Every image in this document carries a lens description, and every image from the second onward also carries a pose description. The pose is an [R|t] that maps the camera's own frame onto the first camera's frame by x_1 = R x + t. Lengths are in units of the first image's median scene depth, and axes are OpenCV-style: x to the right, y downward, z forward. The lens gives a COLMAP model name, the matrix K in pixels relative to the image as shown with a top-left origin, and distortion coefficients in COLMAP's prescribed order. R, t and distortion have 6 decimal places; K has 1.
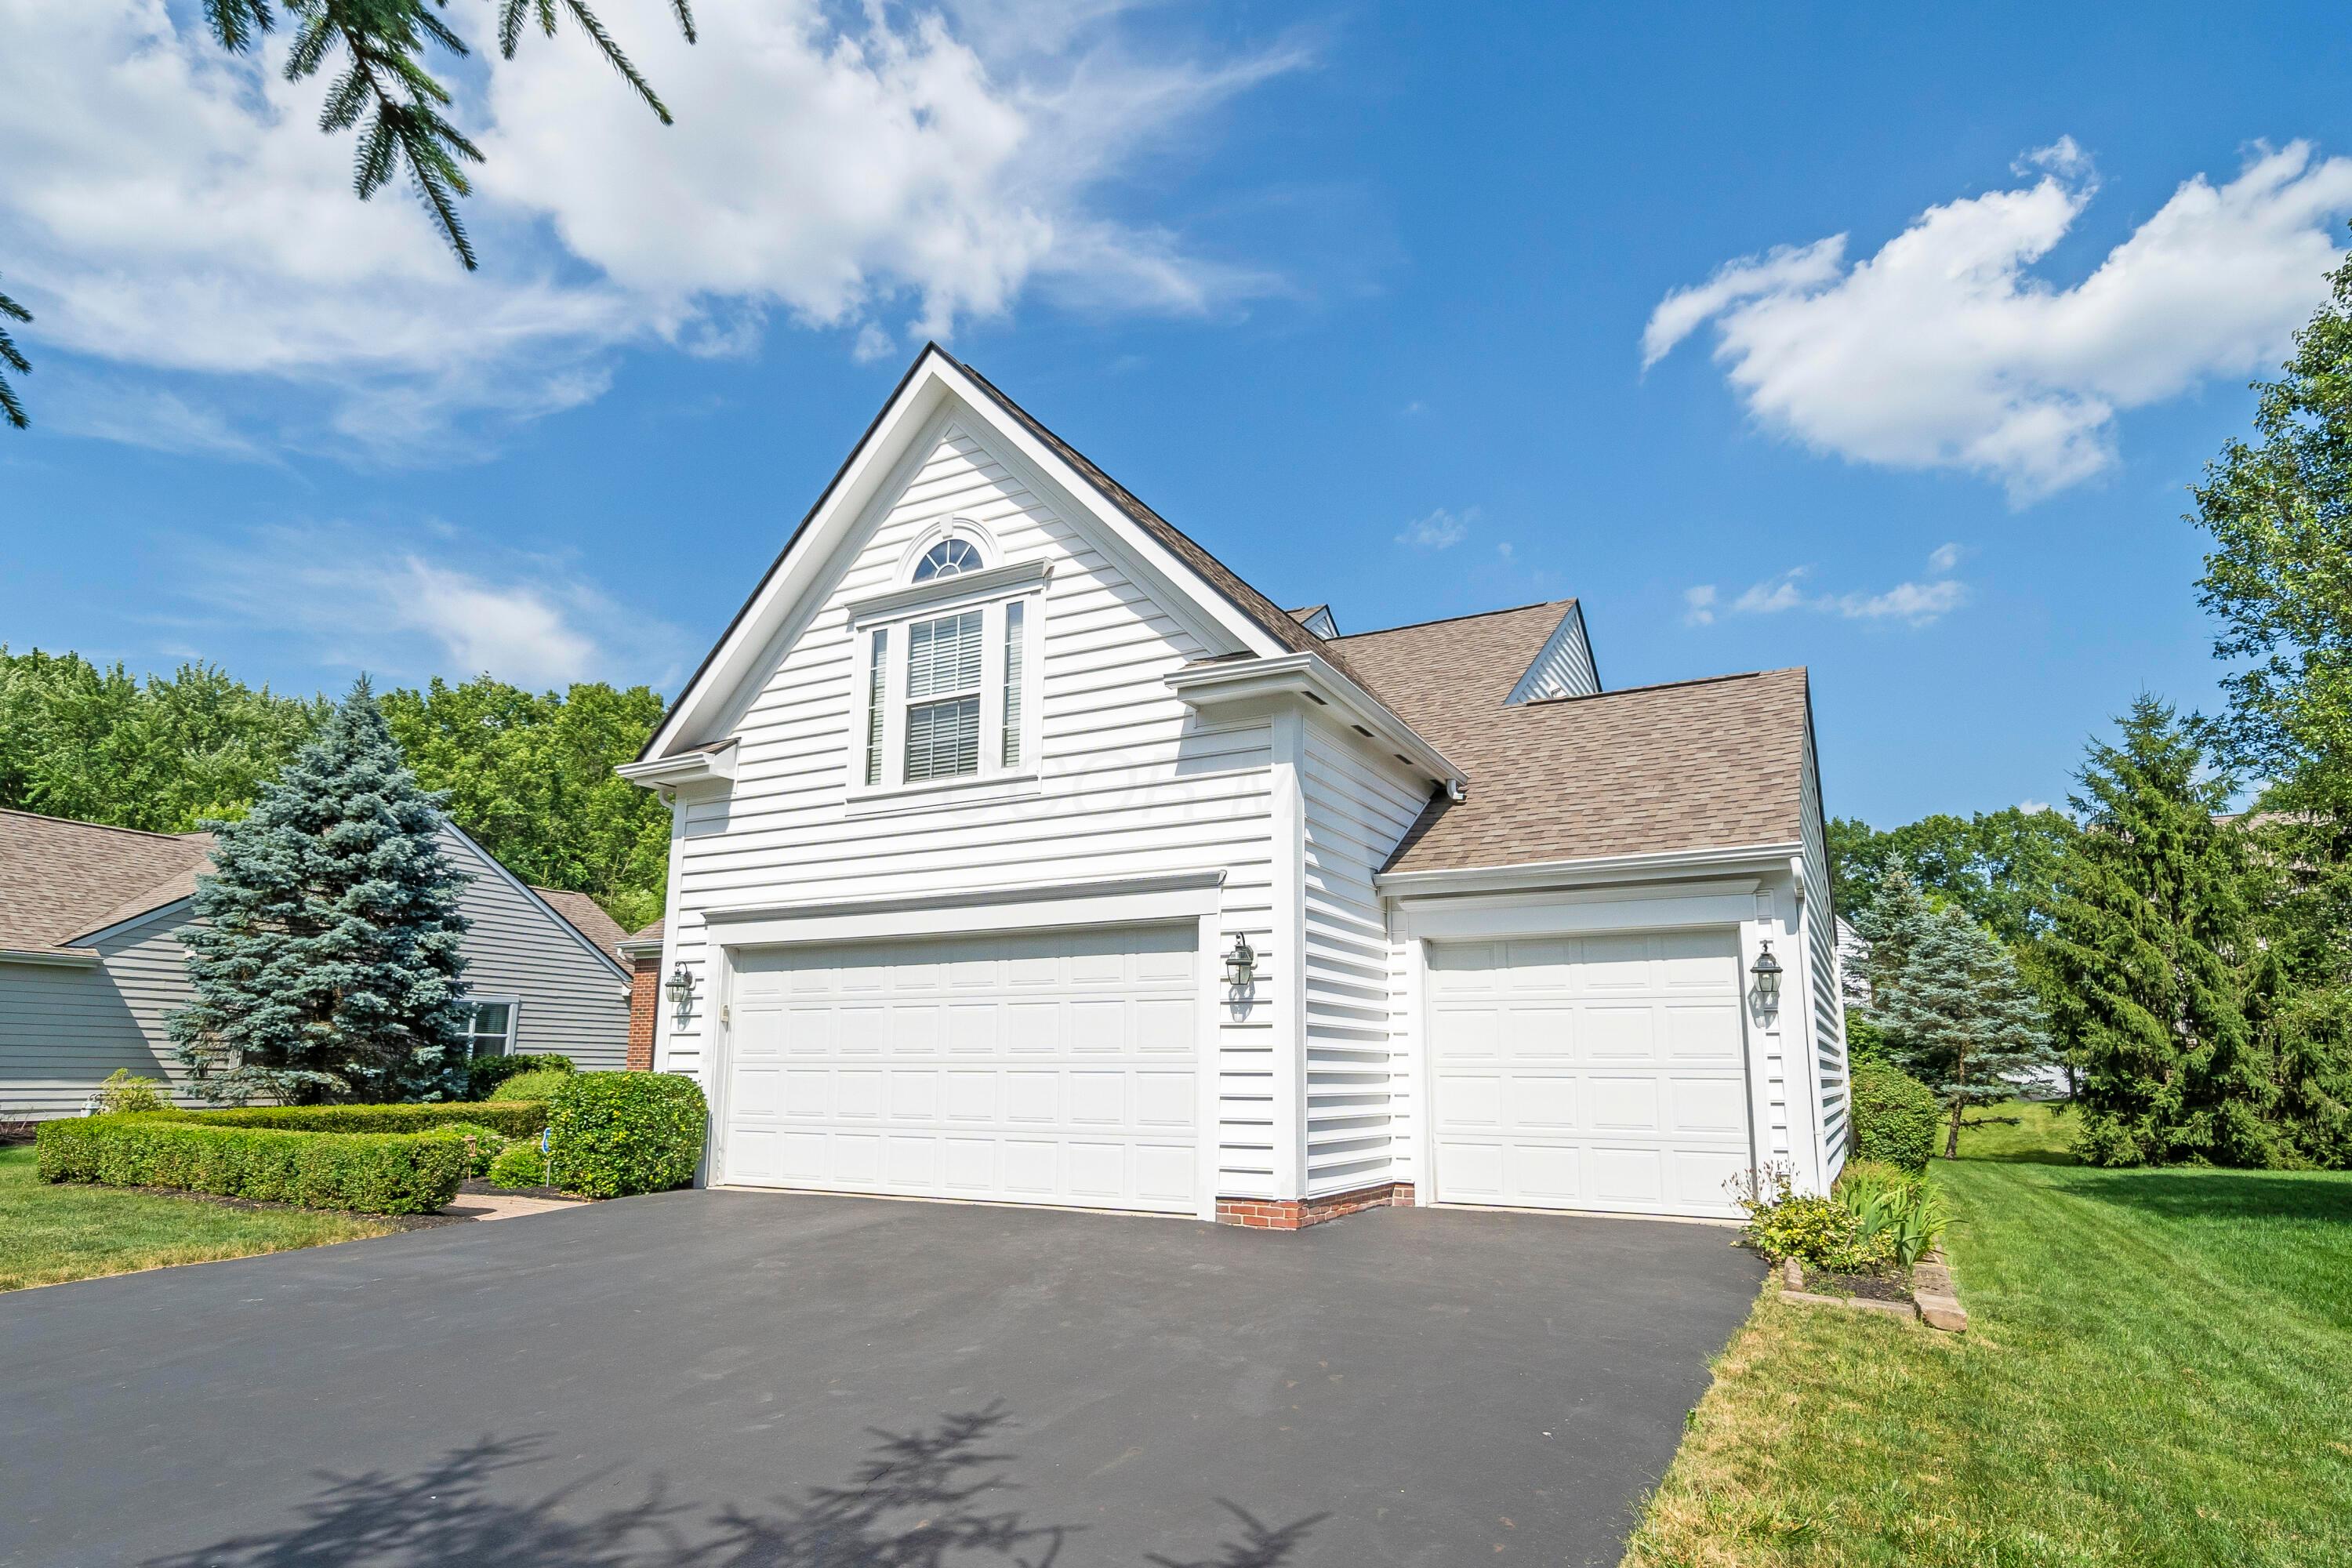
lens RADIAL K [[1335.9, 0, 1210.6], [0, 1335.9, 831.9], [0, 0, 1]] dist [-0.001538, -0.000196]
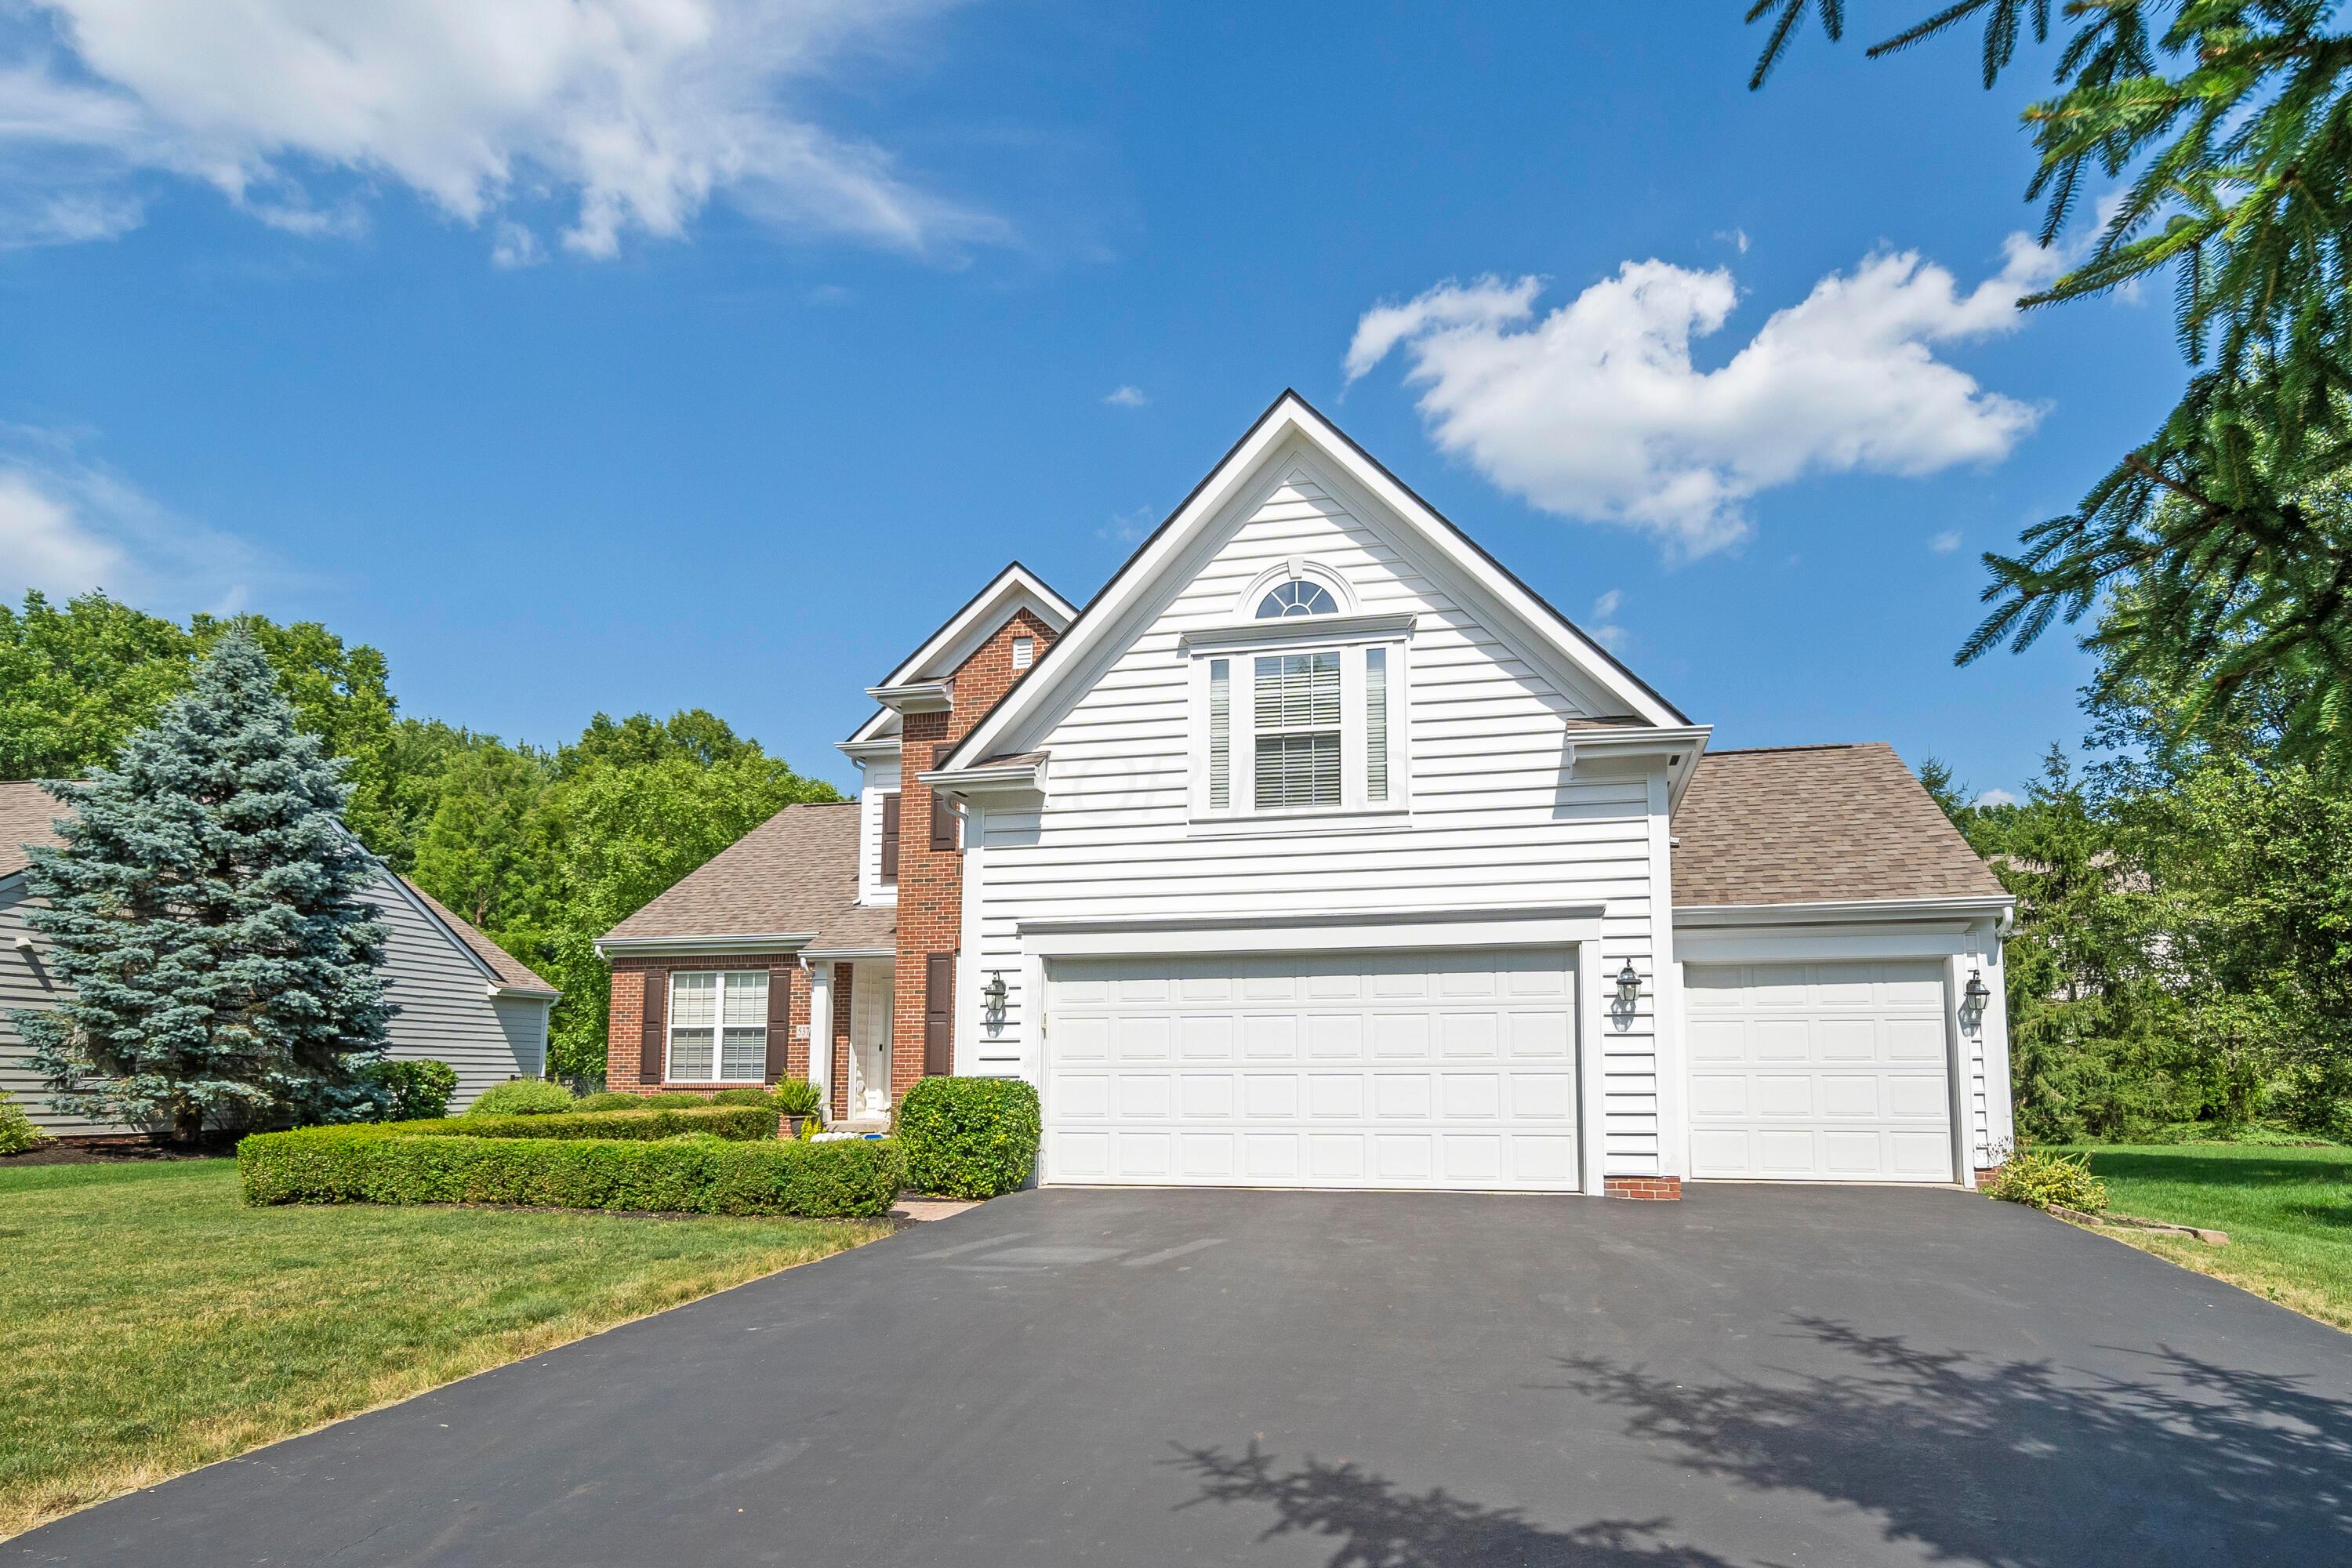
lens RADIAL K [[1374.0, 0, 1296.6], [0, 1374.0, 933.0], [0, 0, 1]] dist [-0.002784, 0.000833]
pose [[0.957303, 0.022809, 0.288185, -0.269677], [-0.044342, 0.996671, 0.068412, -0.007307], [-0.285665, -0.078269, 0.955128, -0.036484]]
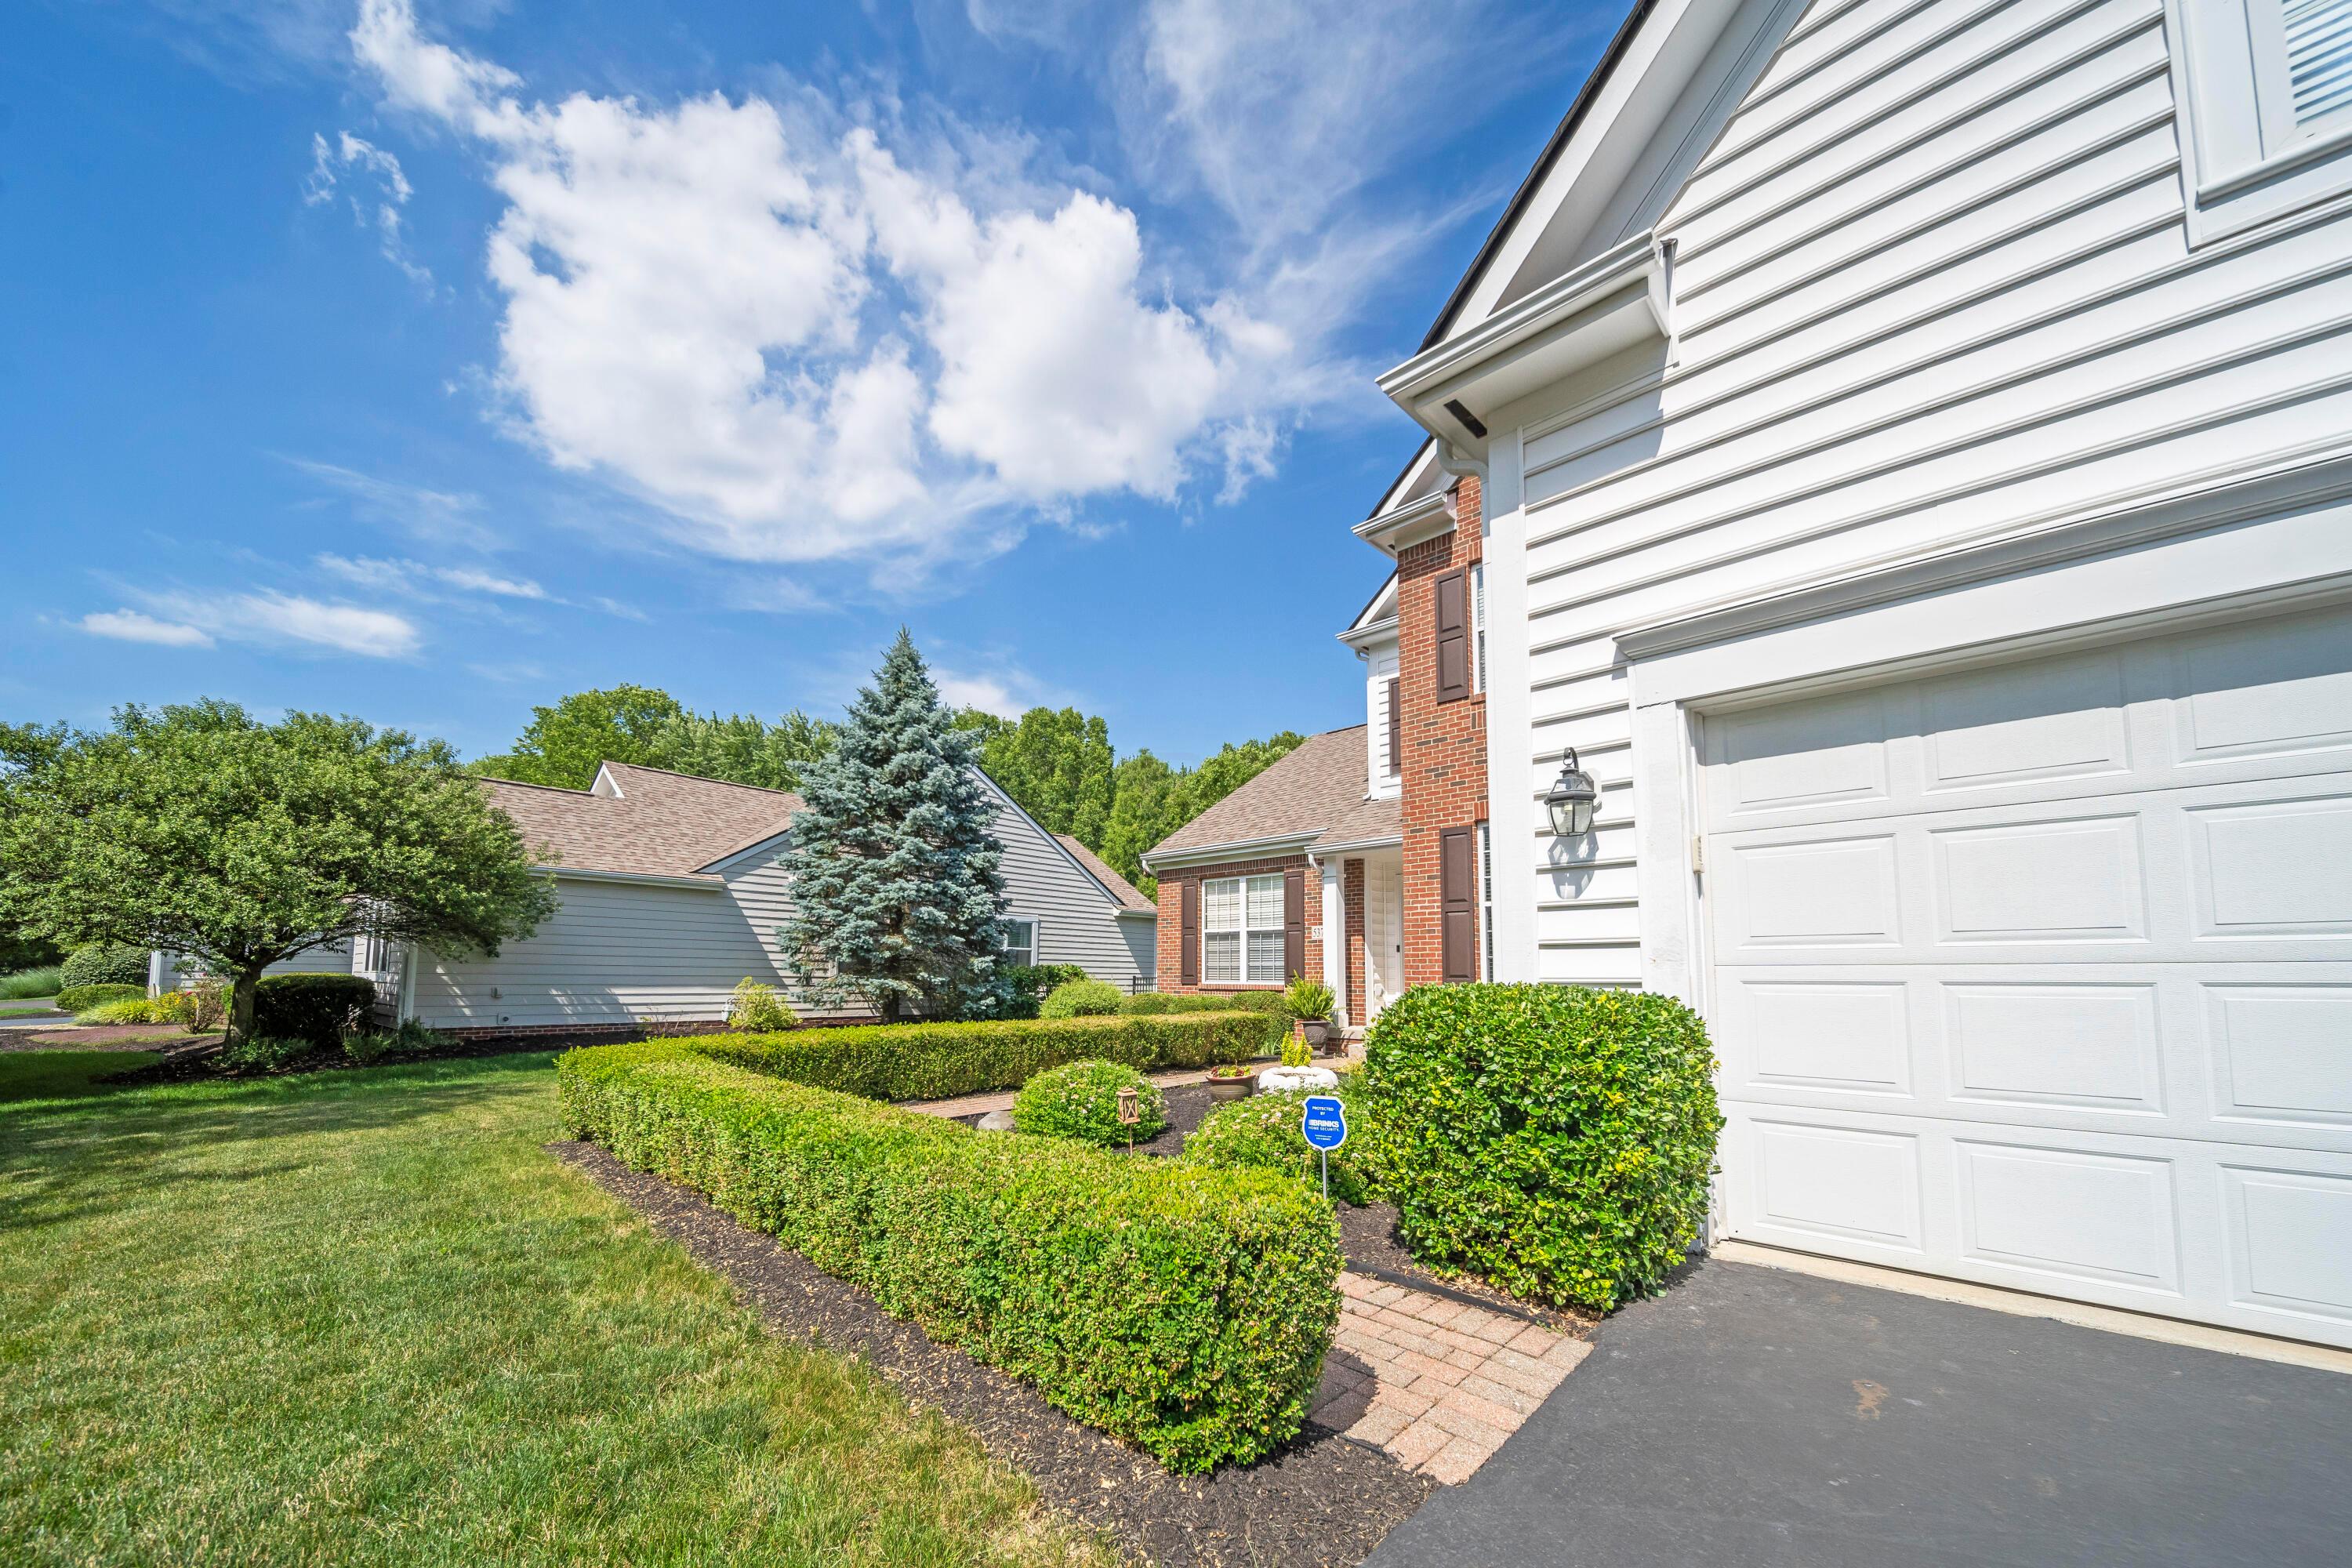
lens RADIAL K [[891.3, 0, 1146.5], [0, 891.3, 900.6], [0, 0, 1]] dist [-0.001382, -0.000059]
pose [[0.953552, -0.025641, -0.300137, -0.250114], [0.052753, 0.995188, 0.082577, 0.065330], [0.296575, -0.094575, 0.950315, 0.370590]]
